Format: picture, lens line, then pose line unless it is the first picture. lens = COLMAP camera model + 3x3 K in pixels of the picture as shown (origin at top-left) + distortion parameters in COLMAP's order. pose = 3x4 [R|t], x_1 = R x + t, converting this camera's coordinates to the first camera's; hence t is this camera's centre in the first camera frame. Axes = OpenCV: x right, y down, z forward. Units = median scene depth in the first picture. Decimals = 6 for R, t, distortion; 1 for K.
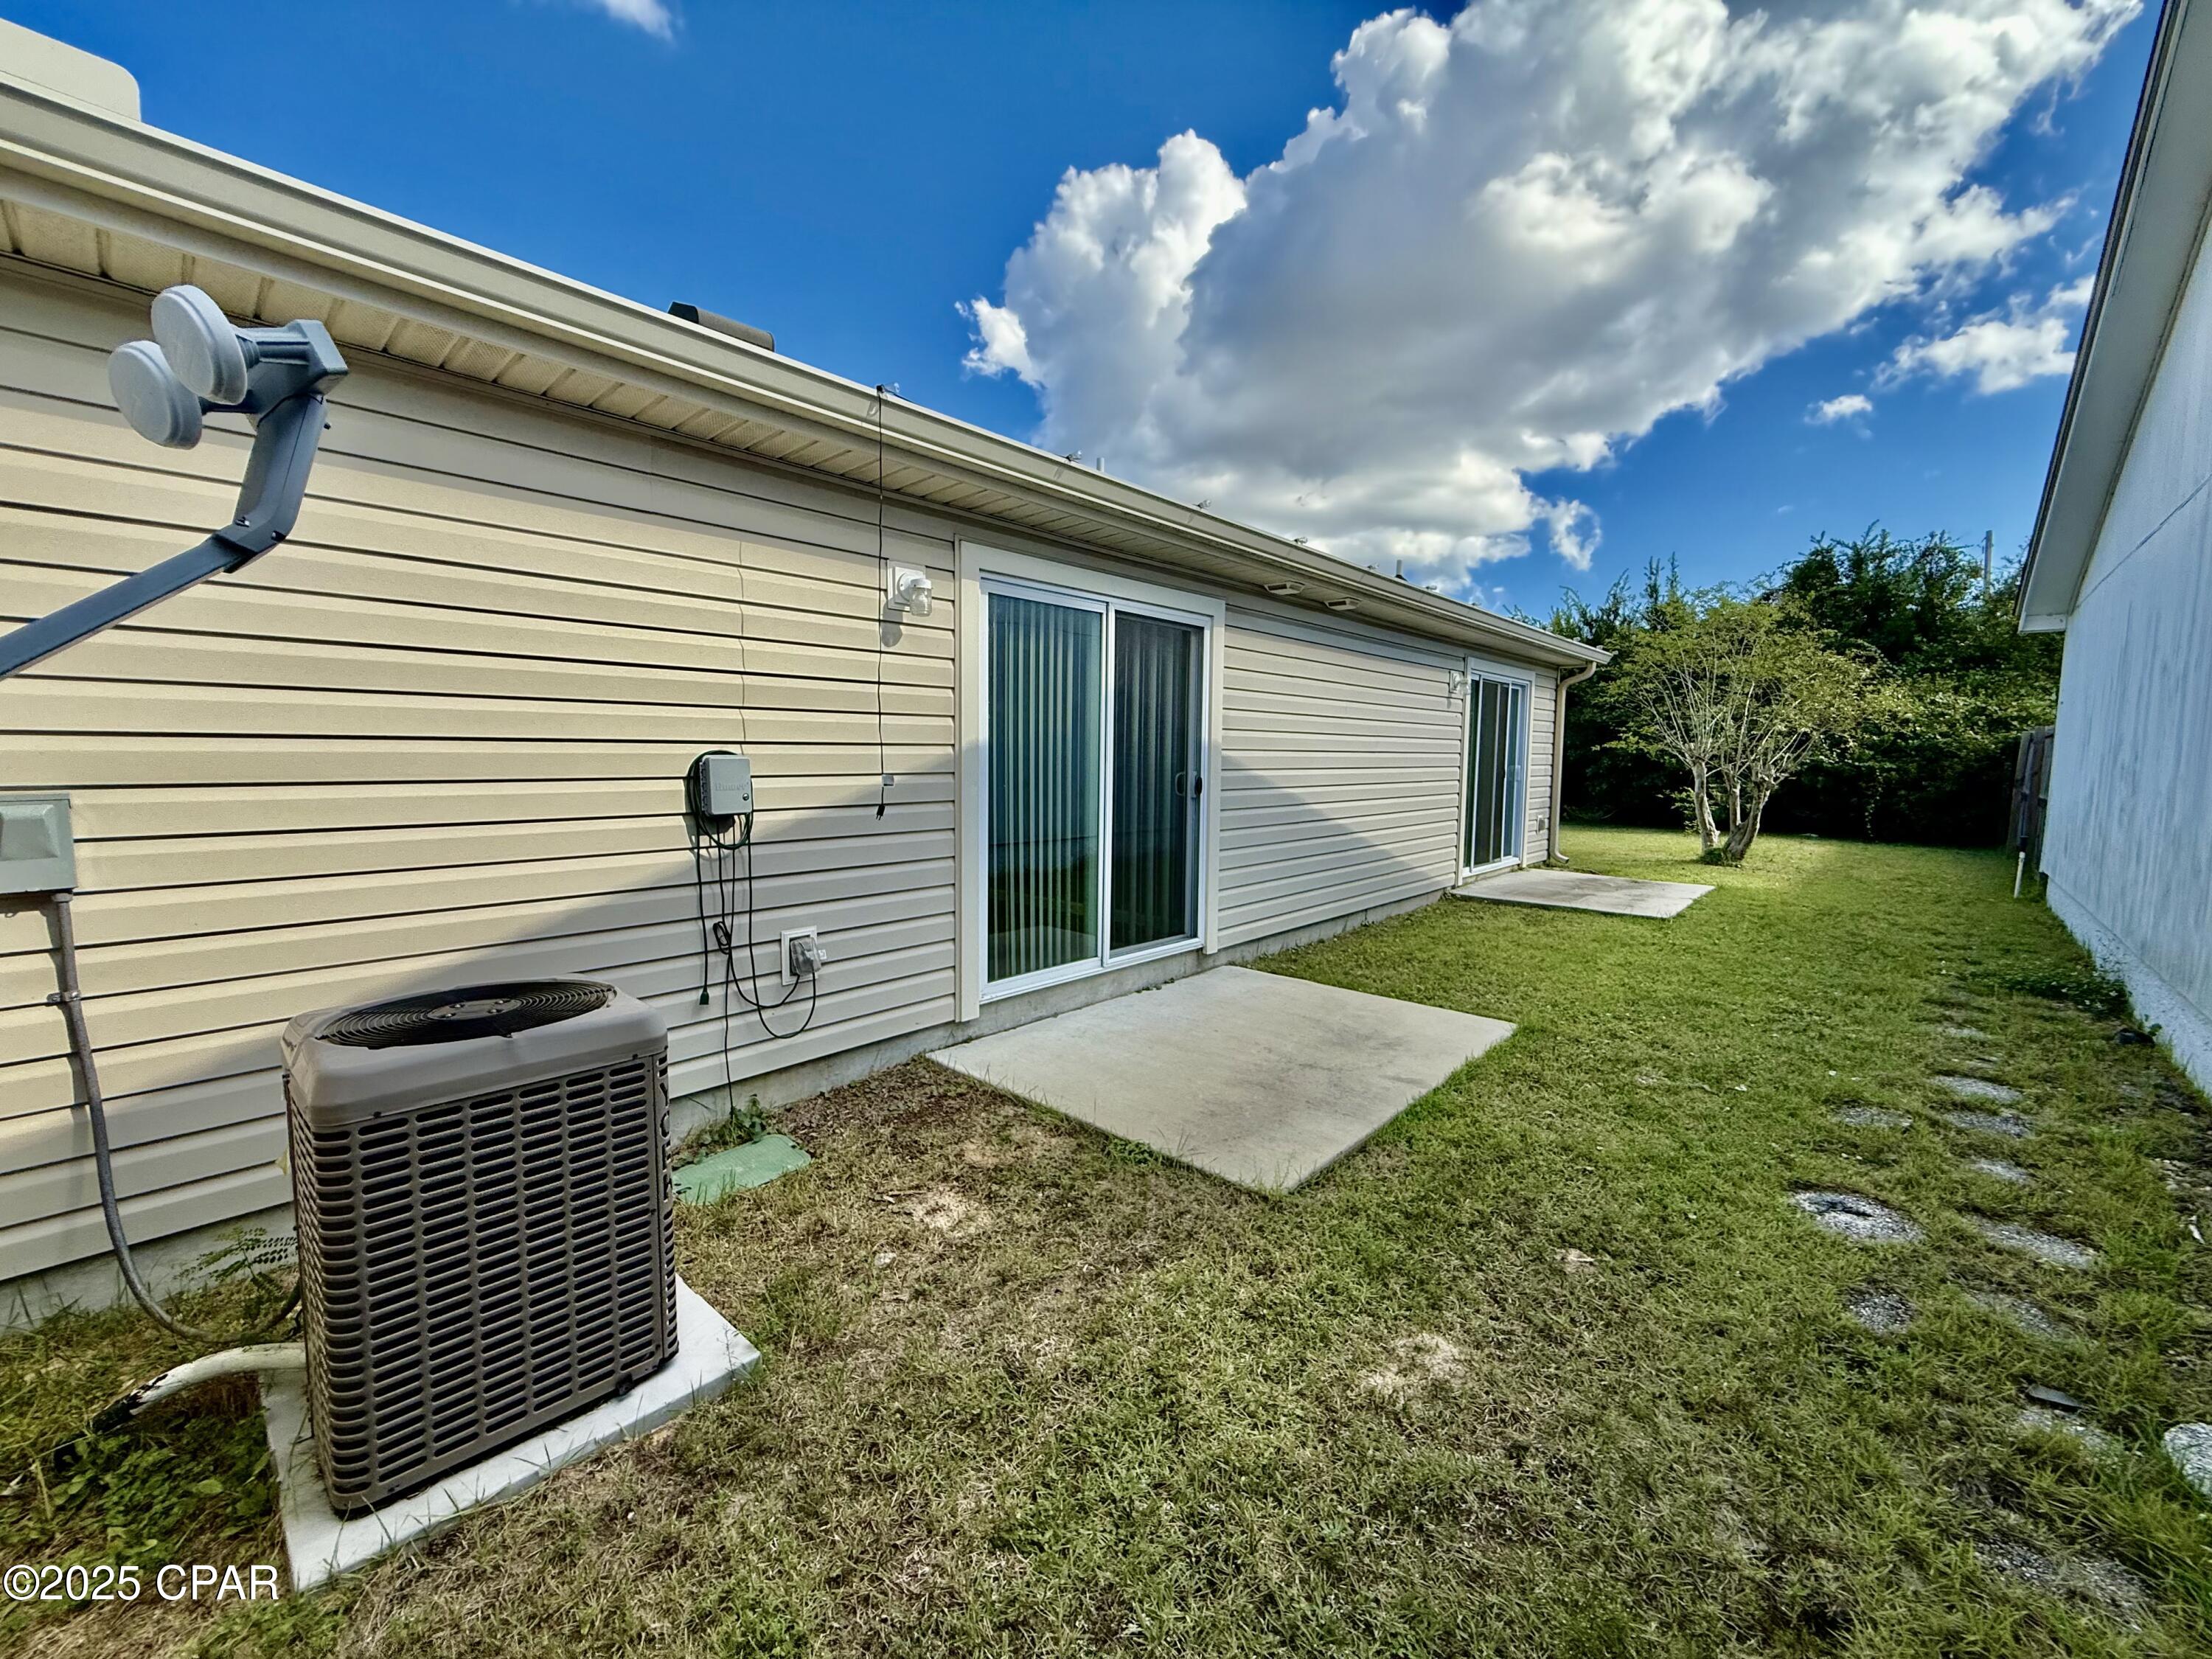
lens RADIAL K [[879.4, 0, 1108.0], [0, 879.4, 826.6], [0, 0, 1]] dist [-0.000728, 0.000636]
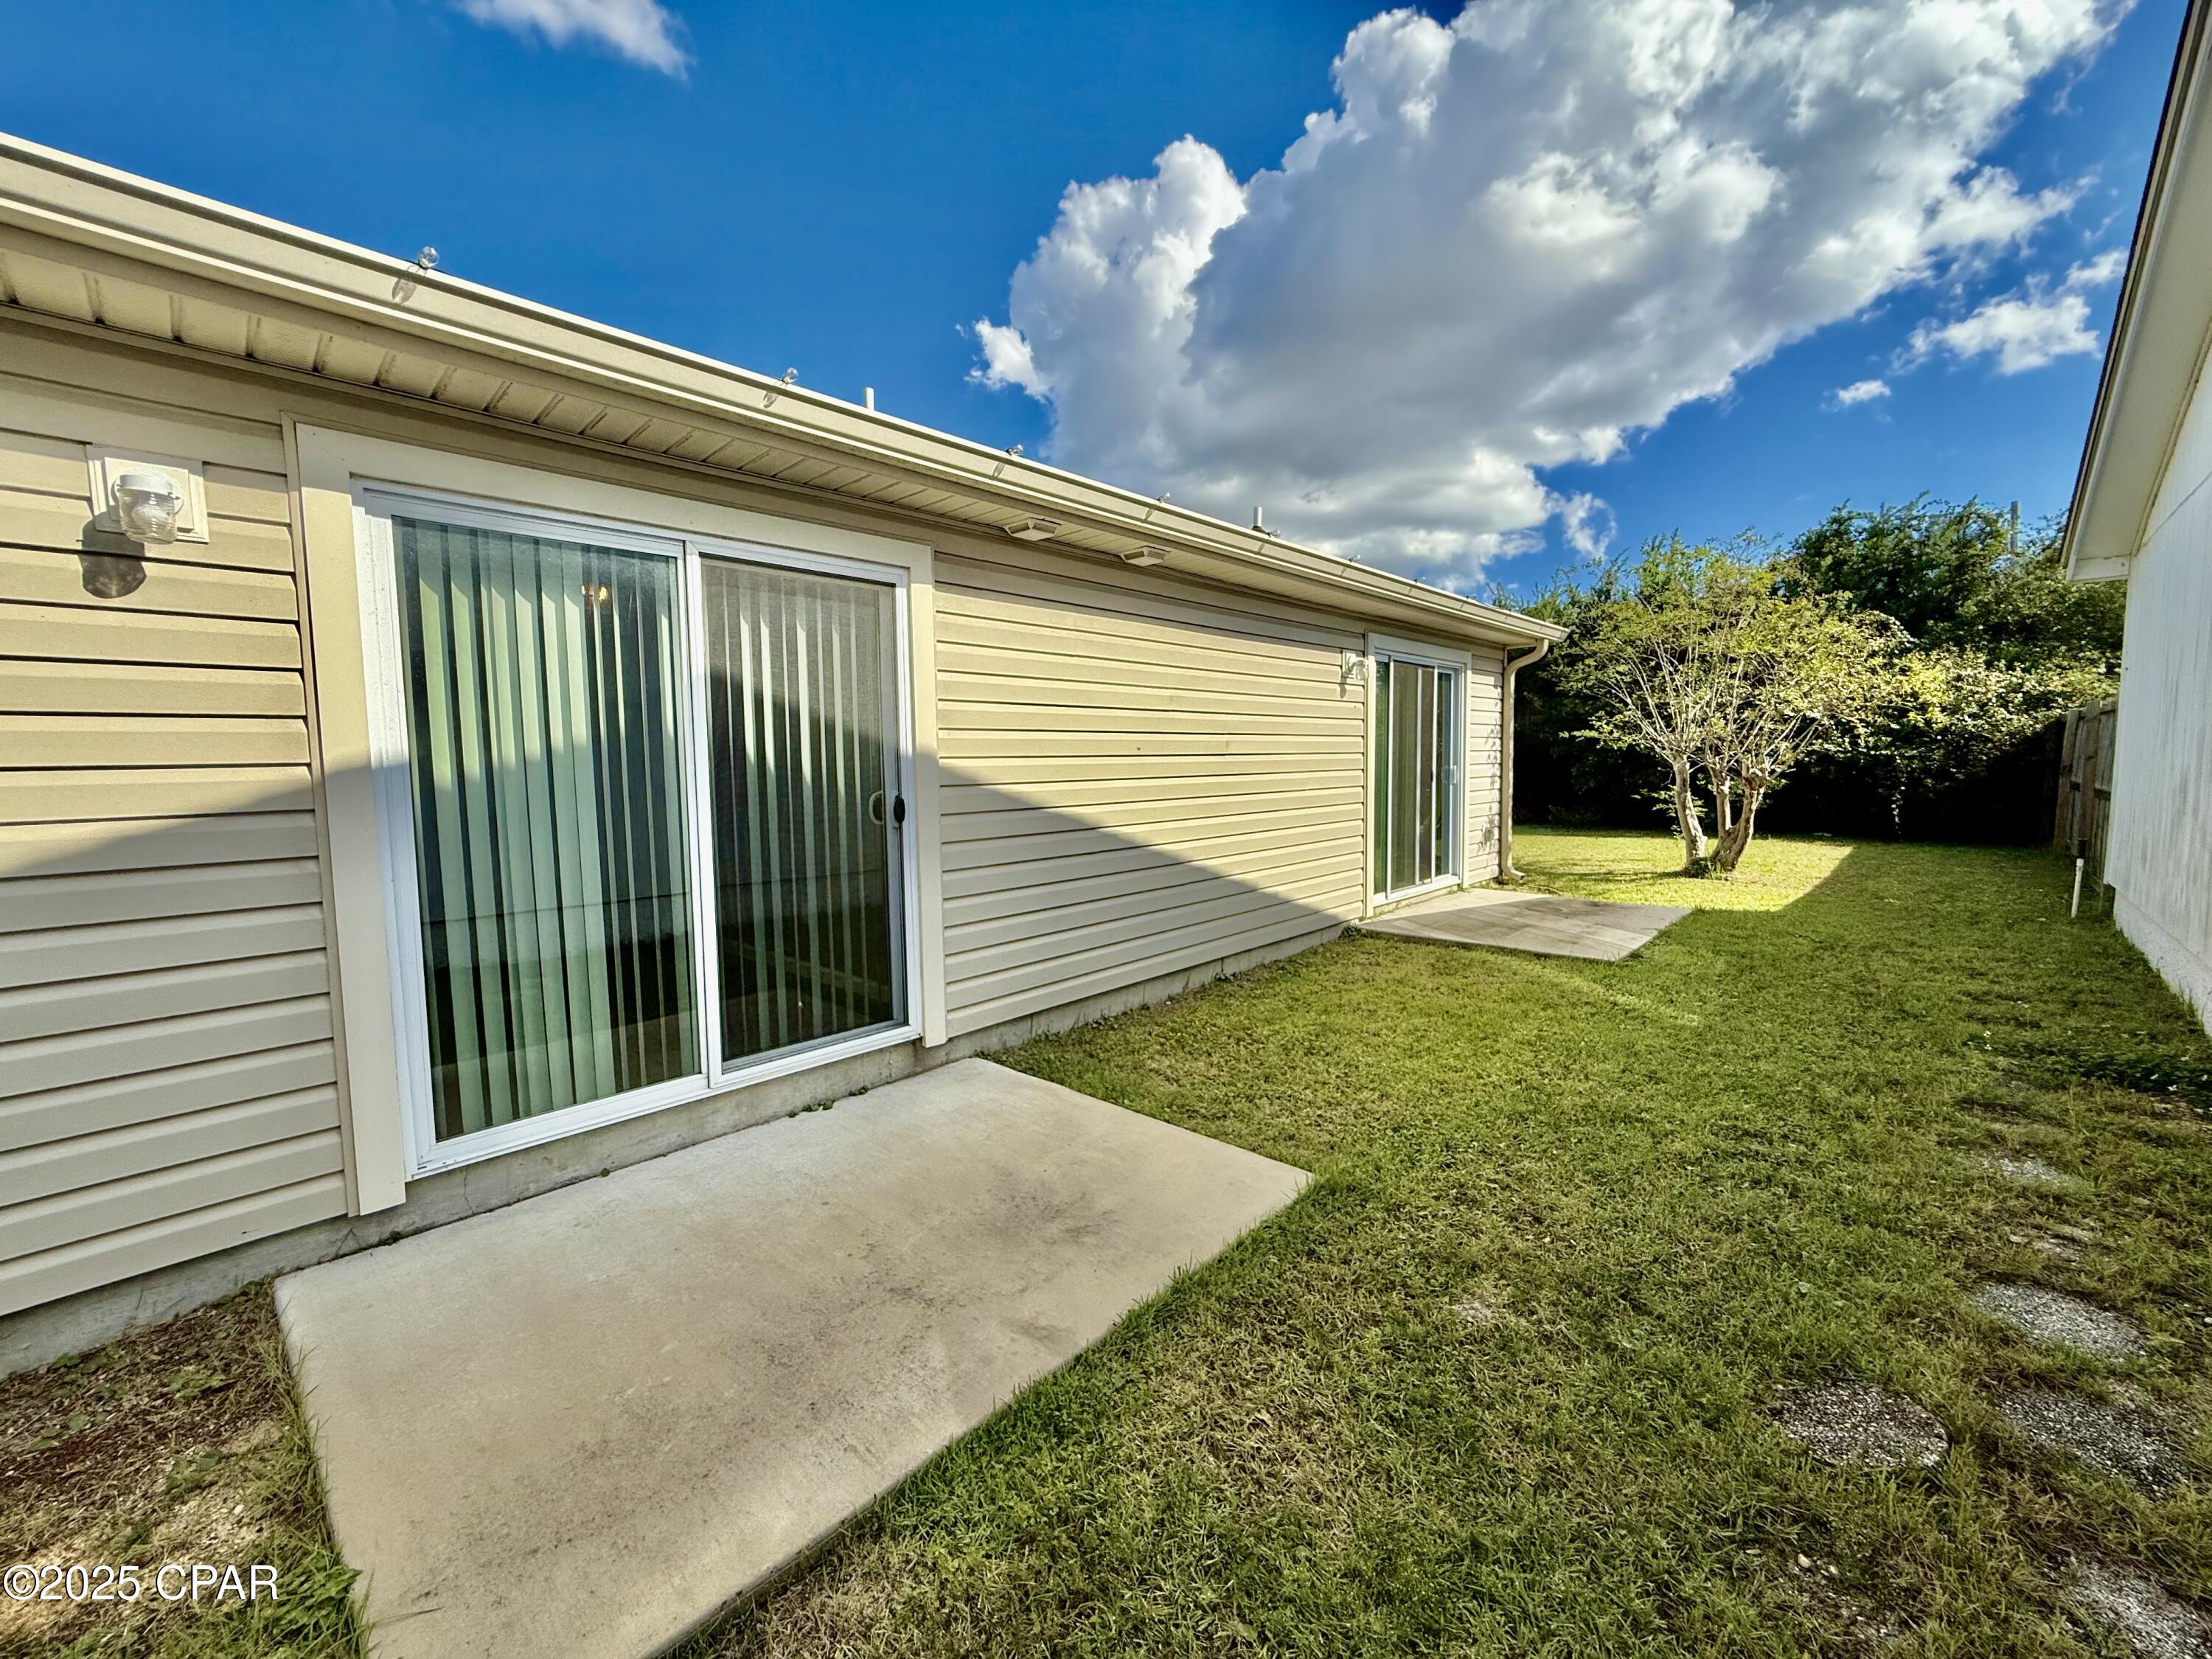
lens RADIAL K [[879.4, 0, 1104.7], [0, 879.4, 829.1], [0, 0, 1]] dist [-0.000728, 0.000636]
pose [[0.999500, -0.024645, -0.019801, 0.282167], [0.024527, 0.999680, -0.006176, -0.023281], [0.019947, 0.005687, 0.999785, 0.302199]]
